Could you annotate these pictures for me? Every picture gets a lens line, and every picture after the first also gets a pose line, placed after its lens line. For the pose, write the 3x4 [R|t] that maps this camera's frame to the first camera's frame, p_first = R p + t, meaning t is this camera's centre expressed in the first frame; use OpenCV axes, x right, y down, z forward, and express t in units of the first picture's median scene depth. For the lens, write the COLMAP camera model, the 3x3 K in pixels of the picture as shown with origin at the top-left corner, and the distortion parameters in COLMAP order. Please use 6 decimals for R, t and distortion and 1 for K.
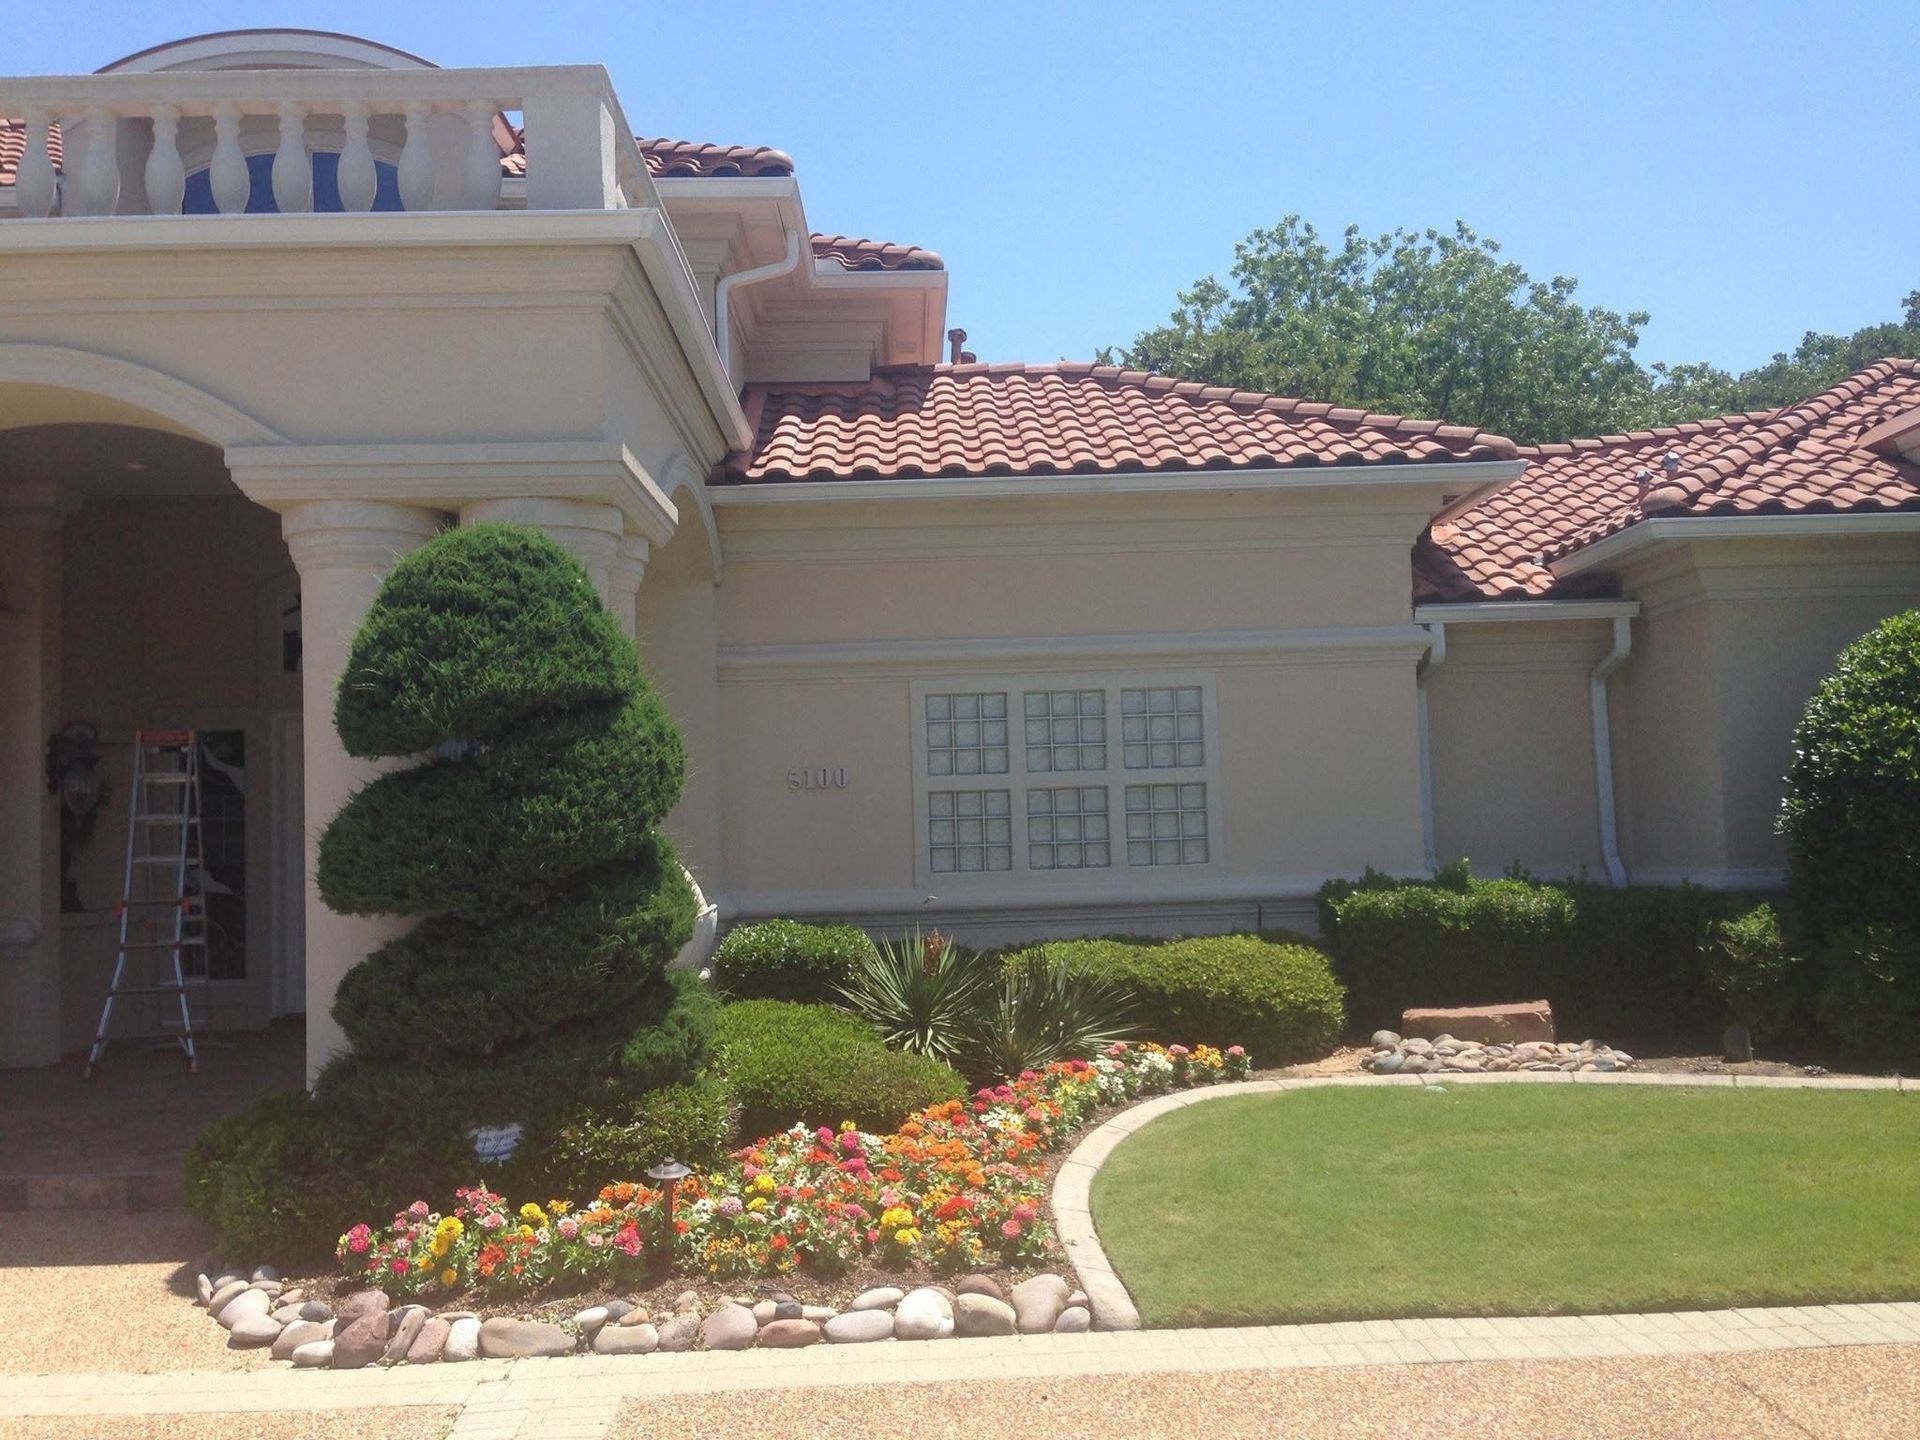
lens RADIAL K [[1733.5, 0, 961.9], [0, 1733.5, 735.0], [0, 0, 1]] dist [0.103902, -0.208810]
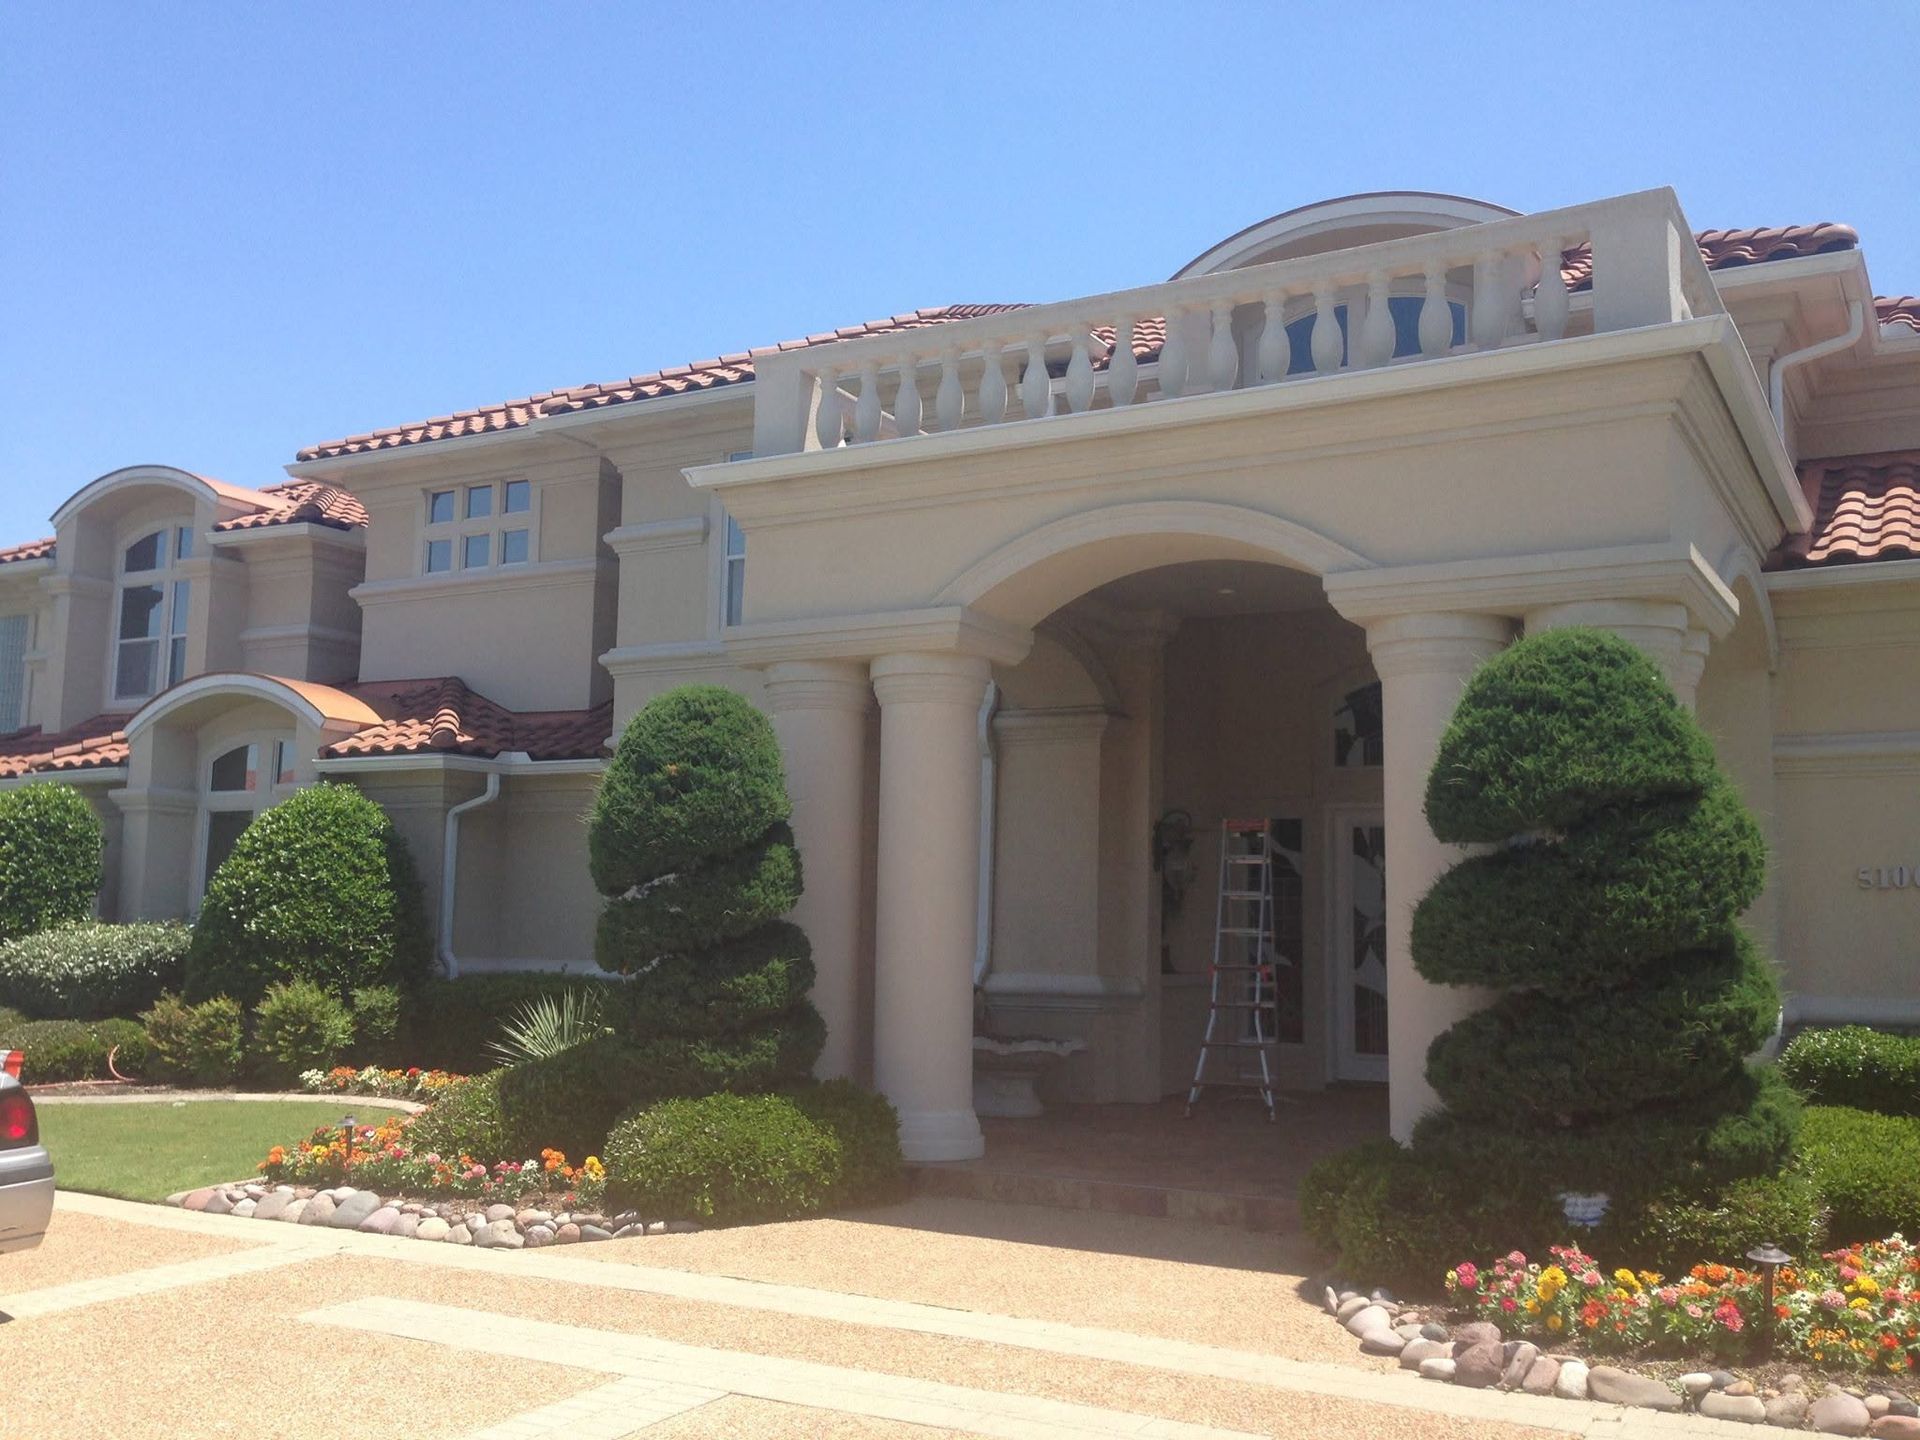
lens RADIAL K [[1733.5, 0, 961.9], [0, 1733.5, 735.0], [0, 0, 1]] dist [0.103902, -0.208810]
pose [[0.850265, -0.014999, -0.526141, -0.020957], [-0.012546, 0.998732, -0.048747, 0.001836], [0.526205, 0.048049, 0.848999, -0.111947]]
